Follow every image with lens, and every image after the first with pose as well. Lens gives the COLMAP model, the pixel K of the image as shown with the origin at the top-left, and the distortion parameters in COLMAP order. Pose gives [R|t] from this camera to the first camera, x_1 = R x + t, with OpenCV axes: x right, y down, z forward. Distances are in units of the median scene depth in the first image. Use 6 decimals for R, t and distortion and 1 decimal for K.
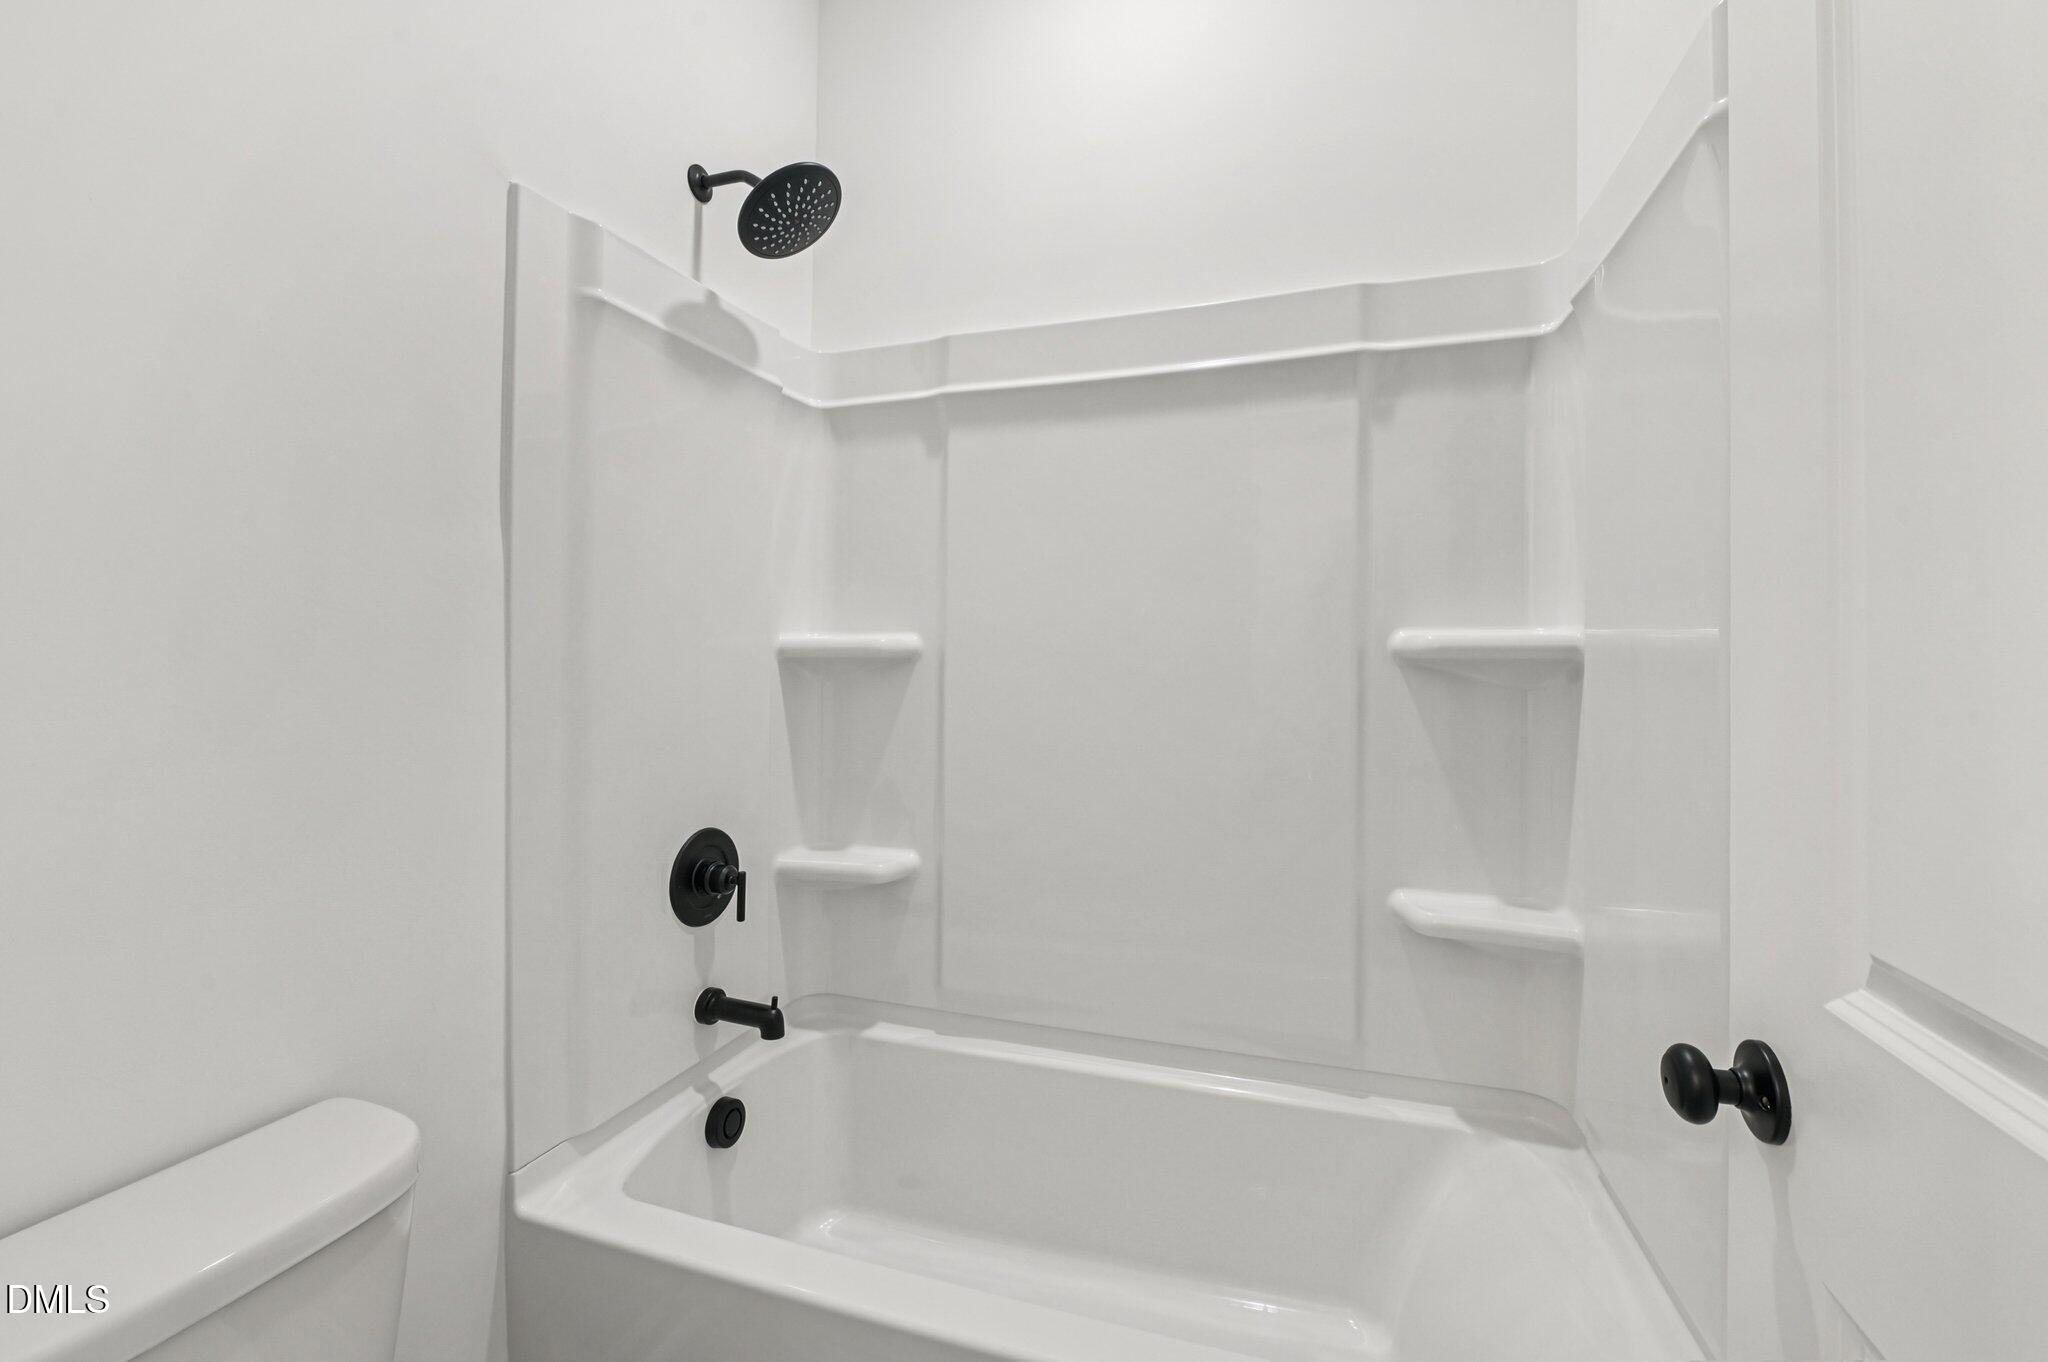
lens RADIAL K [[840.6, 0, 1030.5], [0, 840.6, 675.0], [0, 0, 1]] dist [-0.021406, -0.001313]
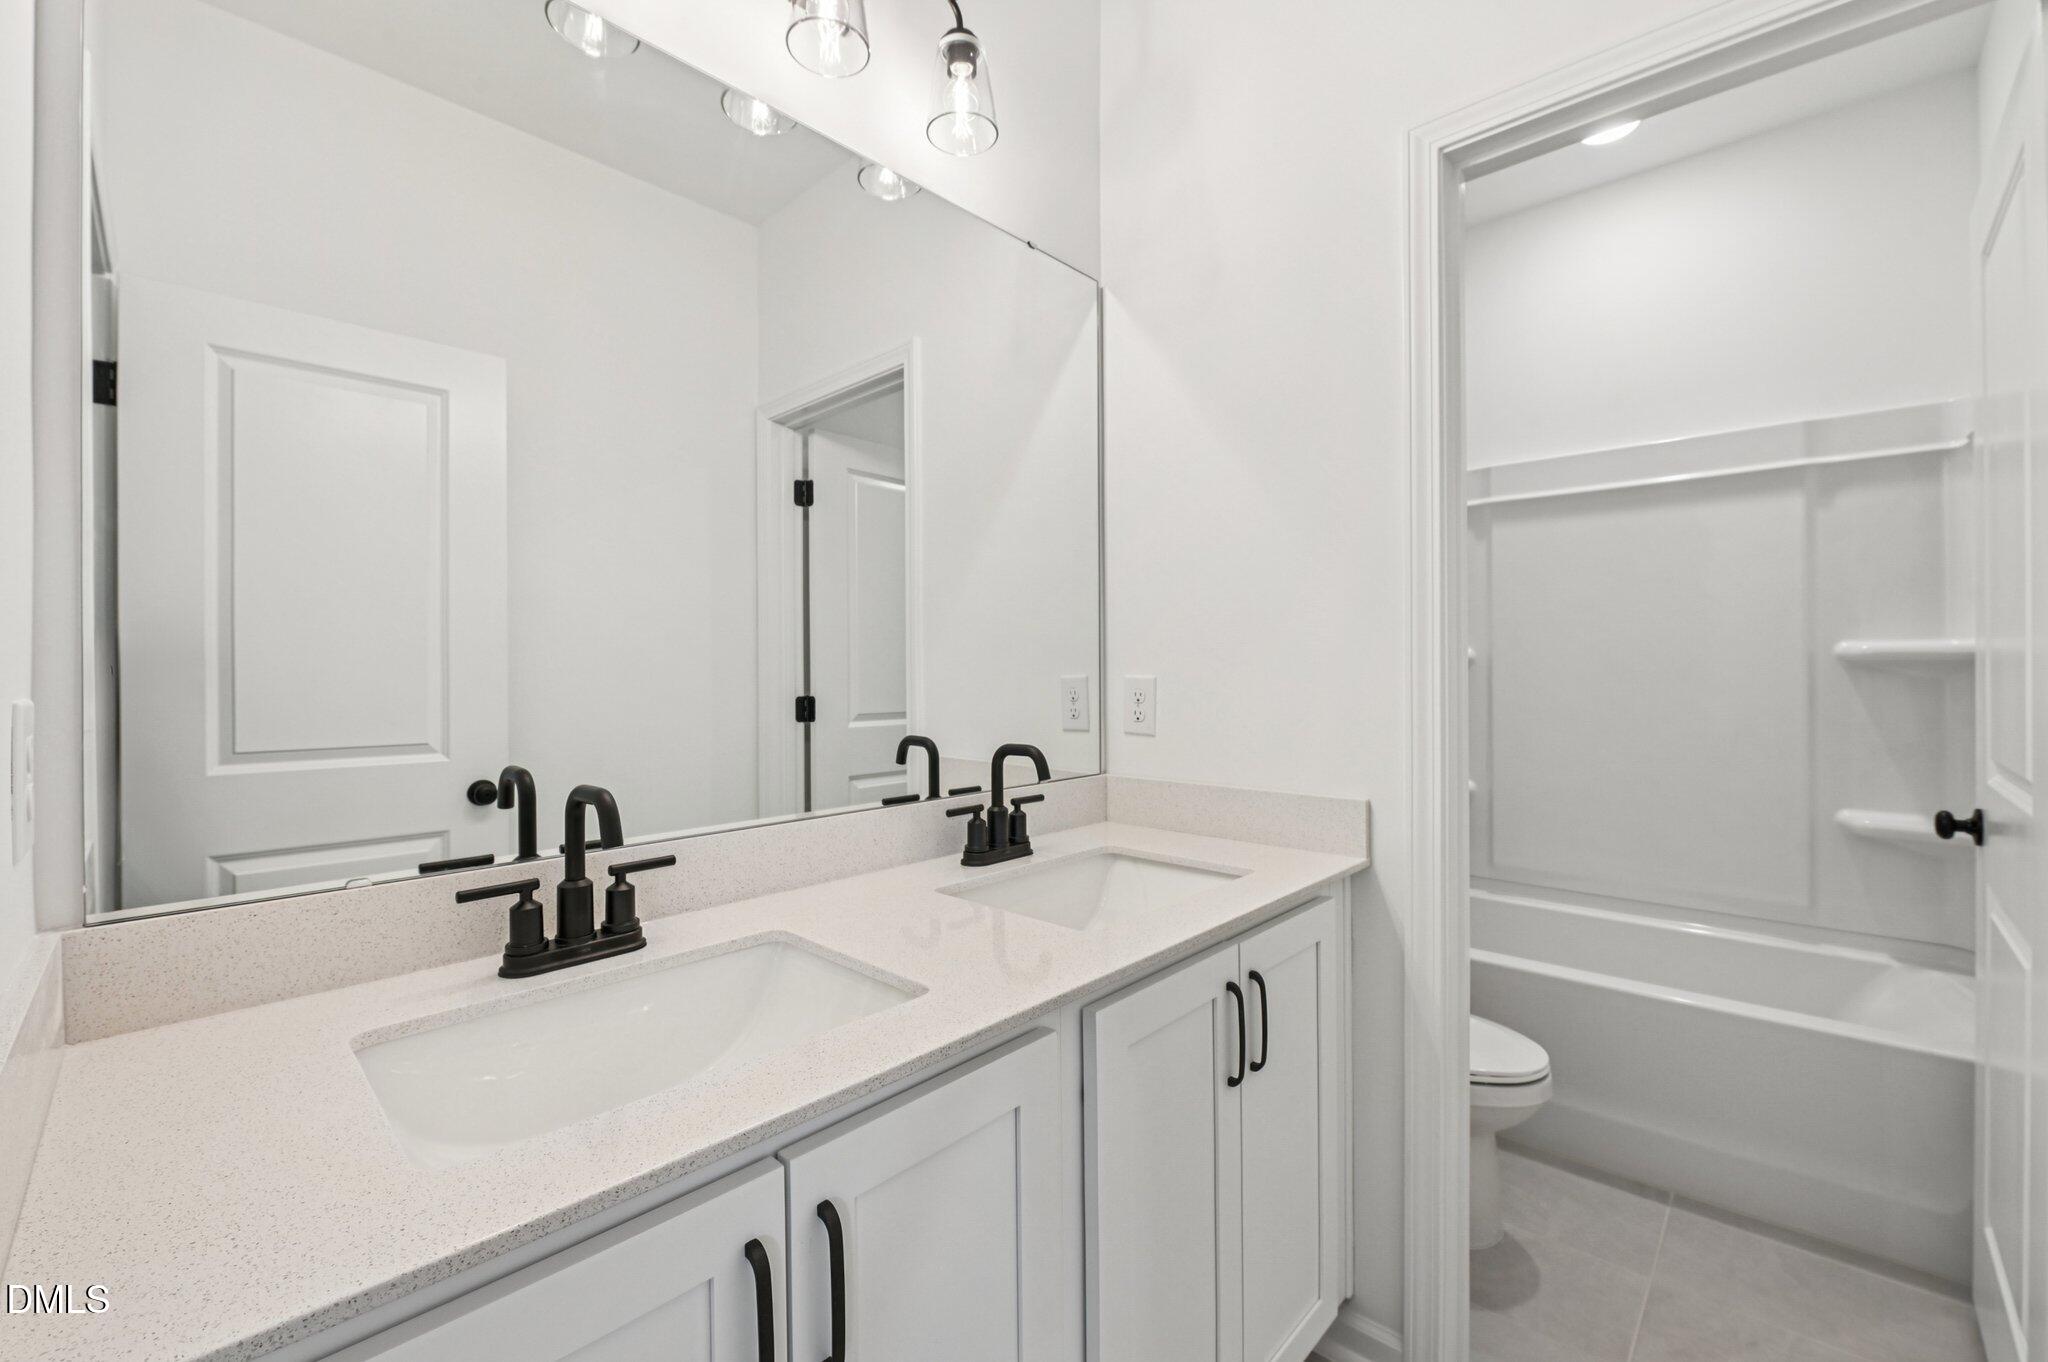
lens RADIAL K [[840.6, 0, 1013.3], [0, 840.6, 669.1], [0, 0, 1]] dist [-0.021406, -0.001313]
pose [[0.904747, -0.008430, -0.425867, -0.298010], [0.000146, 0.999810, -0.019483, 0.024922], [0.425950, 0.017565, 0.904576, -1.026927]]
